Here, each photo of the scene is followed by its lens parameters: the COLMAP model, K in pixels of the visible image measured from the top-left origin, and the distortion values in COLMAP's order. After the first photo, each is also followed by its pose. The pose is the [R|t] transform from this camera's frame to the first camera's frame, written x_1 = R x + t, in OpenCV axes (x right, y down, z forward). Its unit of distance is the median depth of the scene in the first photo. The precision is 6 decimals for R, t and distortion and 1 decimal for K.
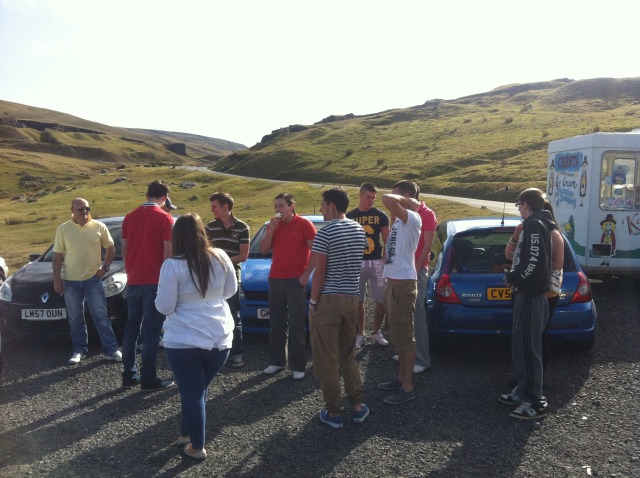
lens RADIAL K [[580.3, 0, 320.0], [0, 580.3, 239.0], [0, 0, 1]] dist [-0.014419, -0.021887]
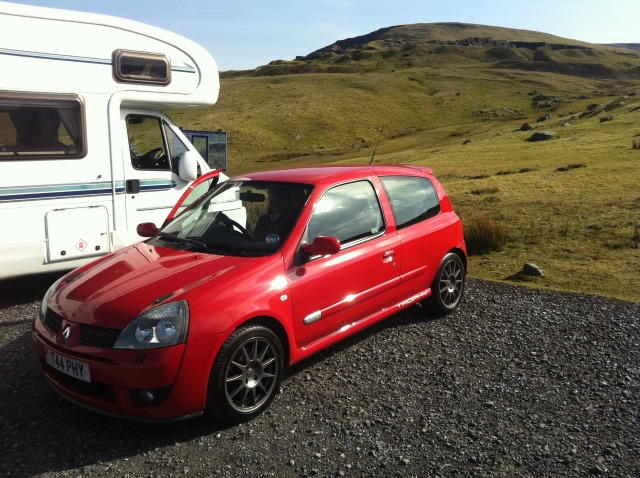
lens RADIAL K [[554.7, 0, 348.8], [0, 554.7, 262.4], [0, 0, 1]] dist [0.008697, -0.010029]
pose [[0.763474, 0.154554, -0.627073, -0.163719], [-0.041855, 0.980743, 0.190764, -0.001220], [0.644481, -0.119397, 0.755240, 0.092064]]
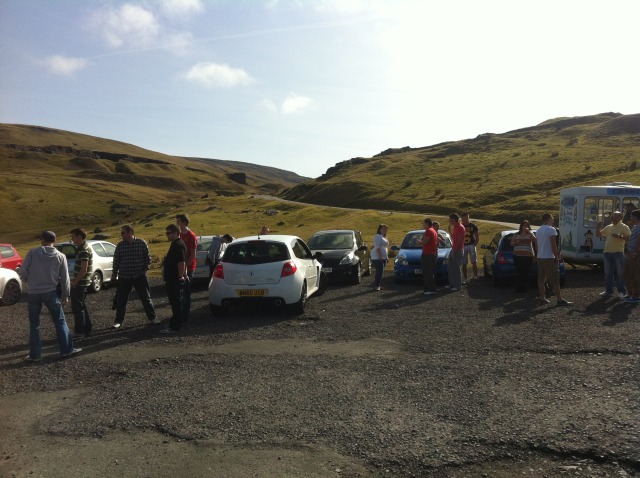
lens RADIAL K [[584.2, 0, 320.0], [0, 584.2, 239.0], [0, 0, 1]] dist [0.020747, -0.014810]
pose [[0.996831, 0.003056, -0.079488, -0.028207], [-0.006690, 0.998942, -0.045494, 0.010186], [0.079264, 0.045882, 0.995797, -0.123958]]
